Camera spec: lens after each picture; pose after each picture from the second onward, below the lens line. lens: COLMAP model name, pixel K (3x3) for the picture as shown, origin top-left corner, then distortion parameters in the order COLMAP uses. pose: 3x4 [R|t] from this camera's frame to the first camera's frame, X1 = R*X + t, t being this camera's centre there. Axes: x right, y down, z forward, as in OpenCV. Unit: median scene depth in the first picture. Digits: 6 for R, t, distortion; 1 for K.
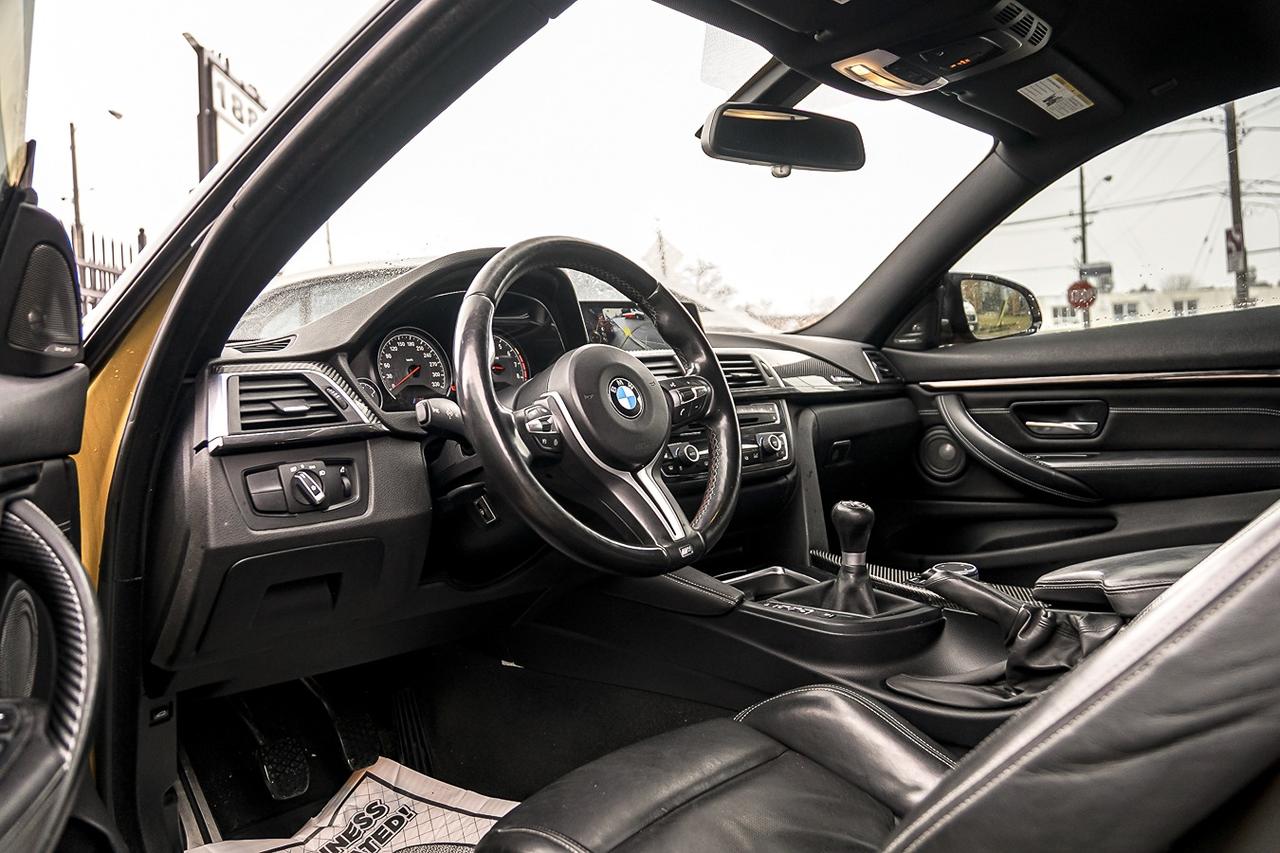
lens RADIAL K [[1016.8, 0, 629.9], [0, 1016.8, 422.6], [0, 0, 1]] dist [-0.130958, 0.103585]
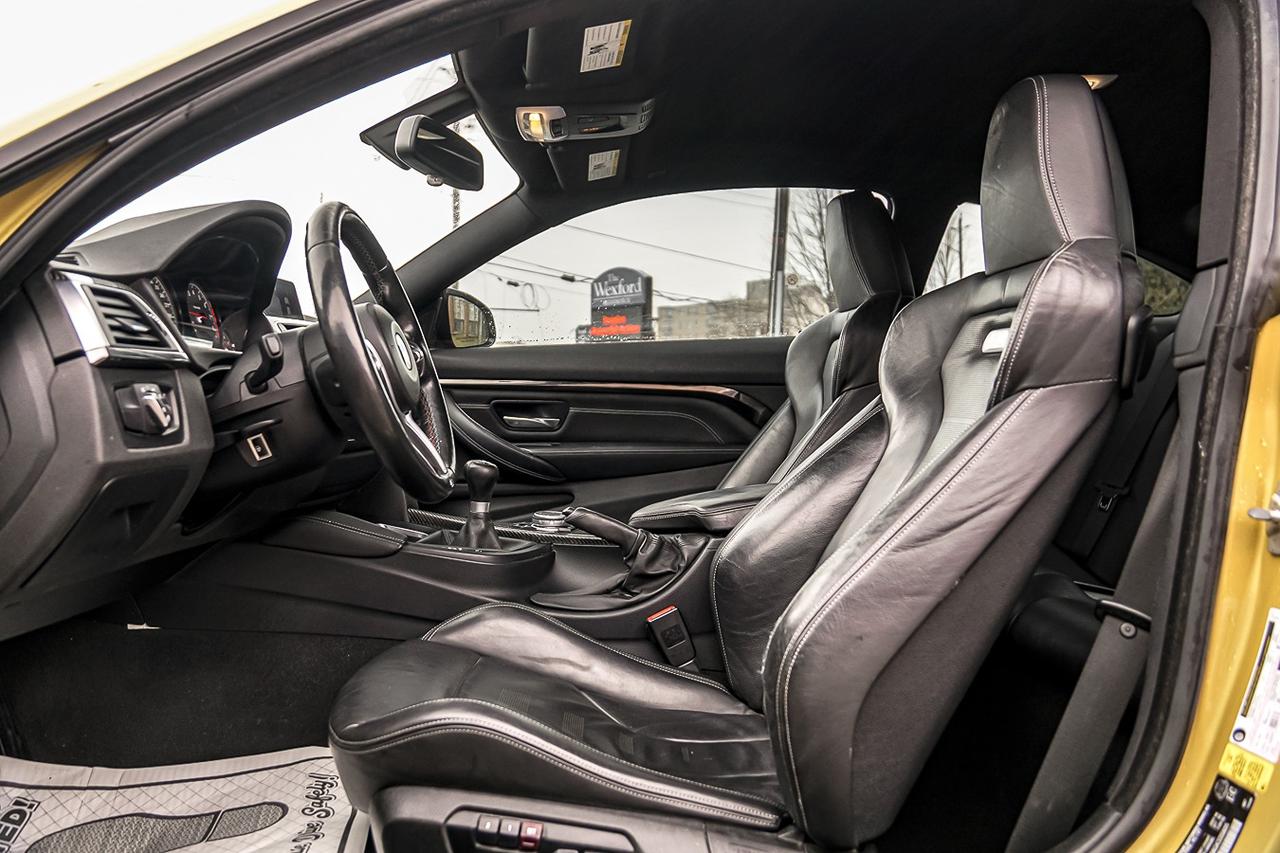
lens RADIAL K [[1016.8, 0, 635.7], [0, 1016.8, 422.6], [0, 0, 1]] dist [-0.130958, 0.103585]
pose [[0.727670, 0.049854, 0.684113, -0.509742], [-0.028925, 0.998698, -0.042013, 0.082792], [-0.685317, 0.010784, 0.728165, -0.019400]]
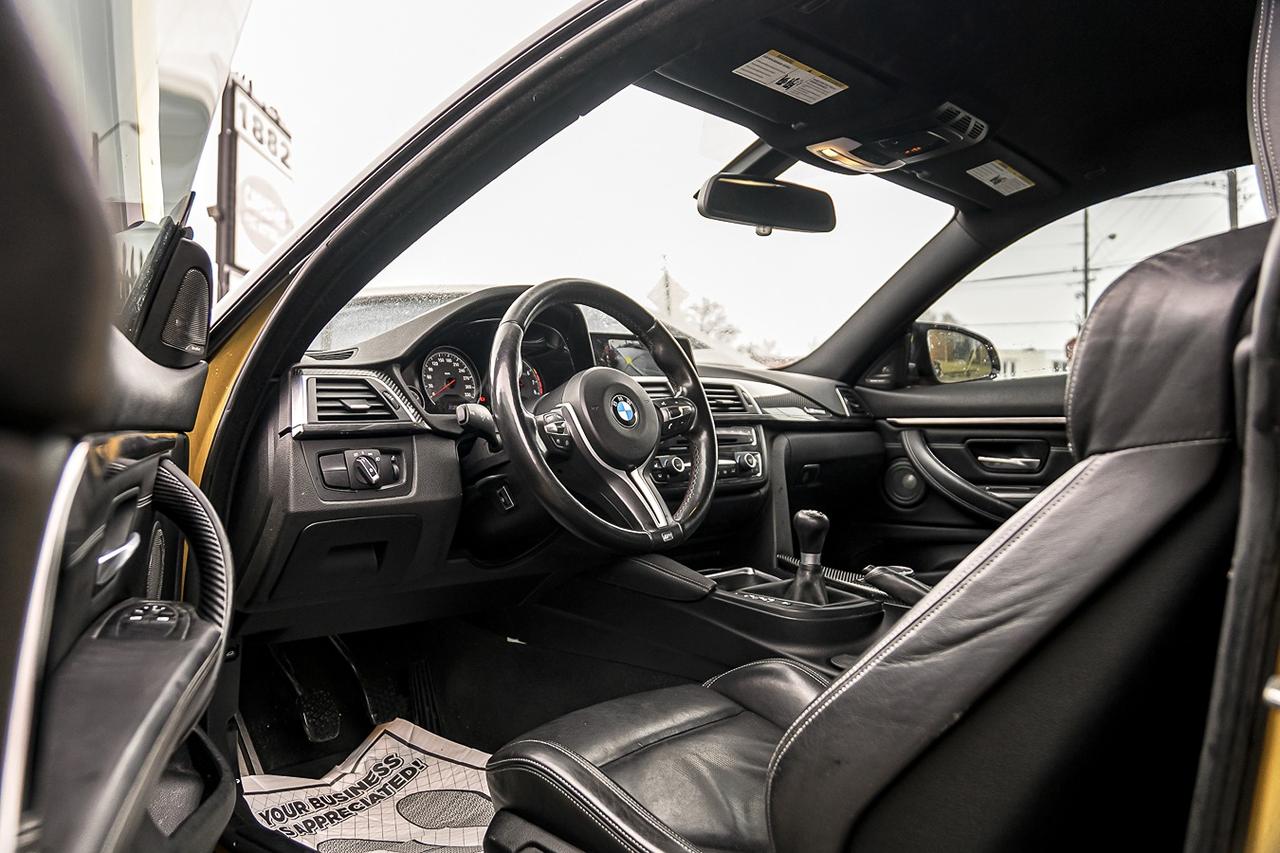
lens RADIAL K [[1016.8, 0, 629.3], [0, 1016.8, 423.7], [0, 0, 1]] dist [-0.130958, 0.103585]
pose [[0.998927, 0.046318, -0.000499, 0.002682], [-0.046309, 0.998366, -0.033466, 0.027216], [-0.001052, 0.033453, 0.999440, -0.201754]]
